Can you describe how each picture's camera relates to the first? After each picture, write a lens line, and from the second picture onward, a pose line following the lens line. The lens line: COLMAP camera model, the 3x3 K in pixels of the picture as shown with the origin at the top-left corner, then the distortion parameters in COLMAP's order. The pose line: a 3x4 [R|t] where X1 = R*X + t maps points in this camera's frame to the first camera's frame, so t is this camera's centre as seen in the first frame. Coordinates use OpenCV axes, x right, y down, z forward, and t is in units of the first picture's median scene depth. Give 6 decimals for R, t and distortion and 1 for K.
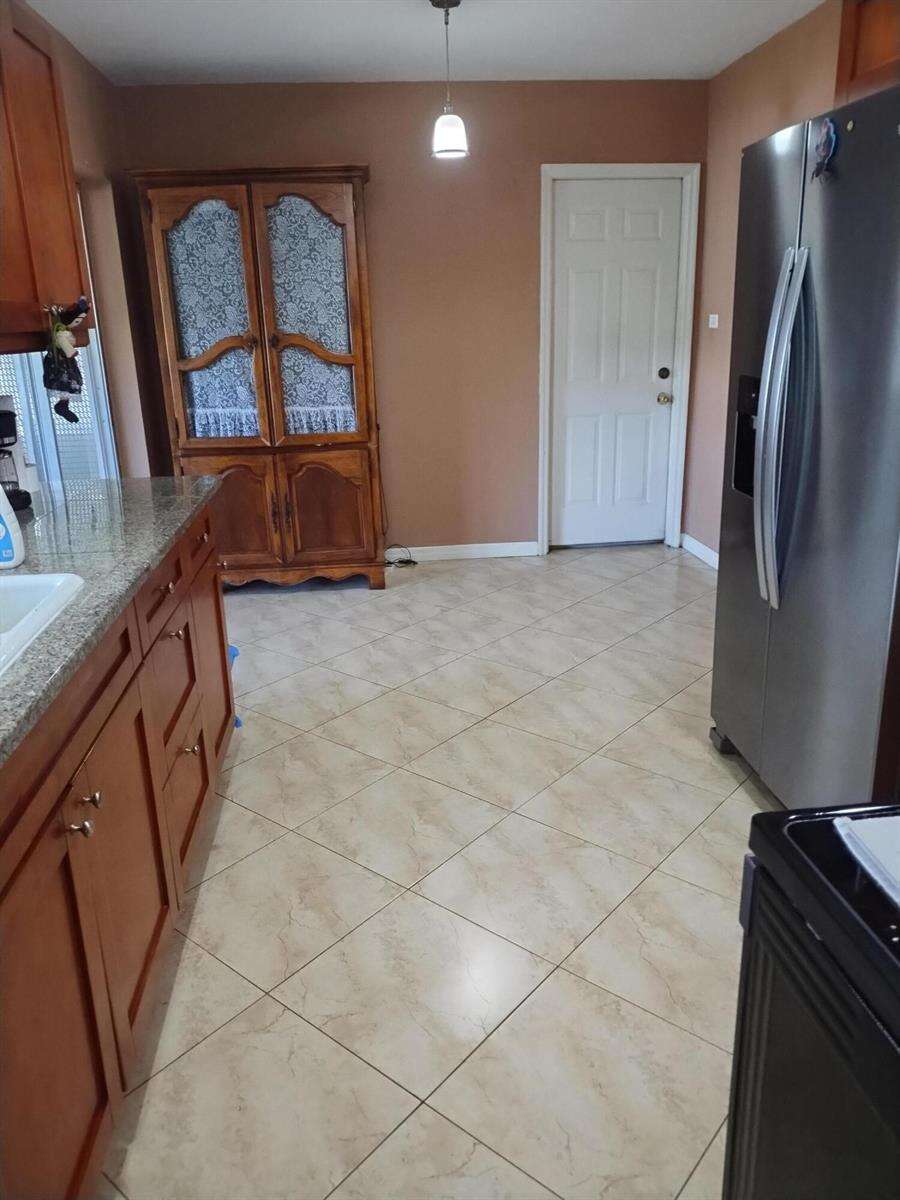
lens RADIAL K [[904.2, 0, 449.9], [0, 904.2, 599.7], [0, 0, 1]] dist [0.000308, -0.001606]
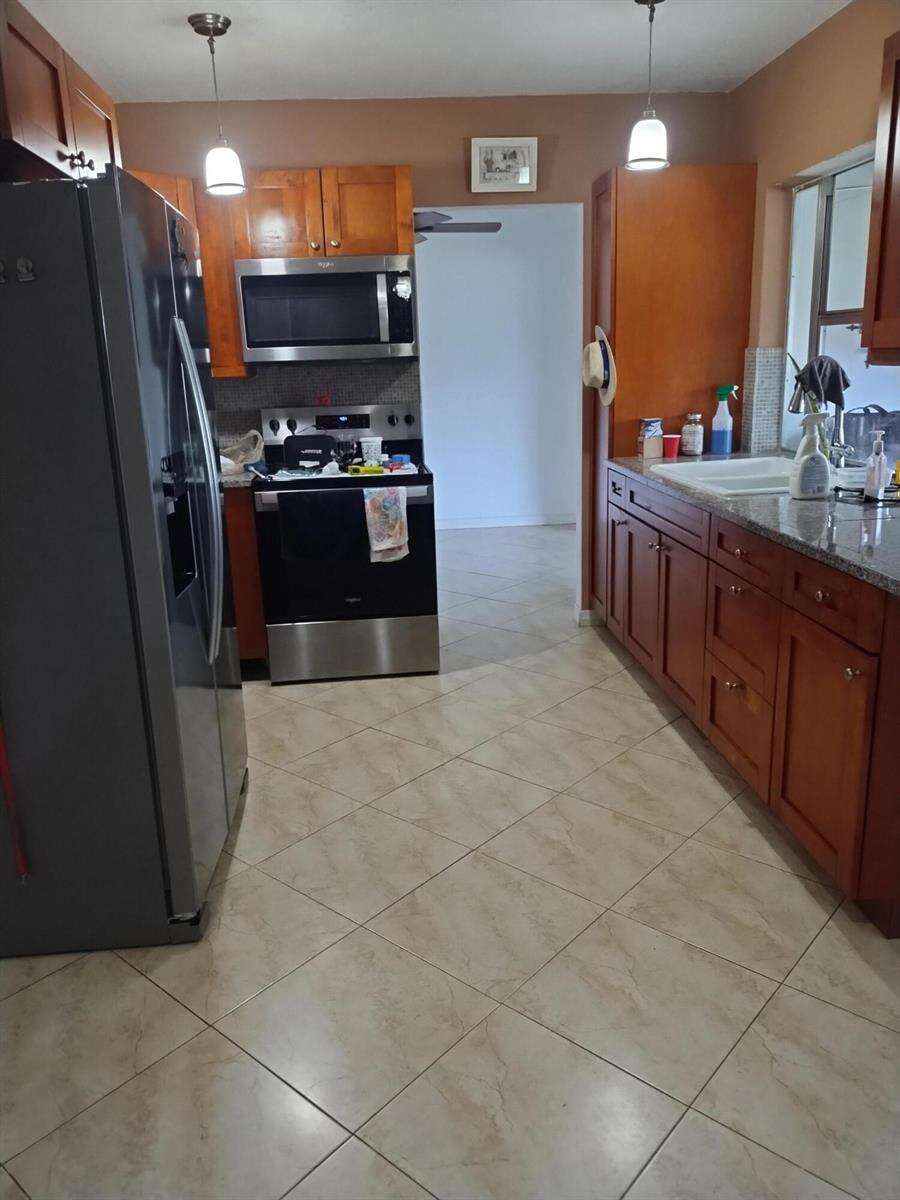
lens RADIAL K [[904.2, 0, 449.5], [0, 904.2, 598.6], [0, 0, 1]] dist [0.000308, -0.001606]
pose [[-0.997423, 0.062949, 0.034412, 0.044425], [0.071598, 0.843188, 0.532829, -0.536957], [0.004525, 0.533920, -0.845523, 1.700899]]
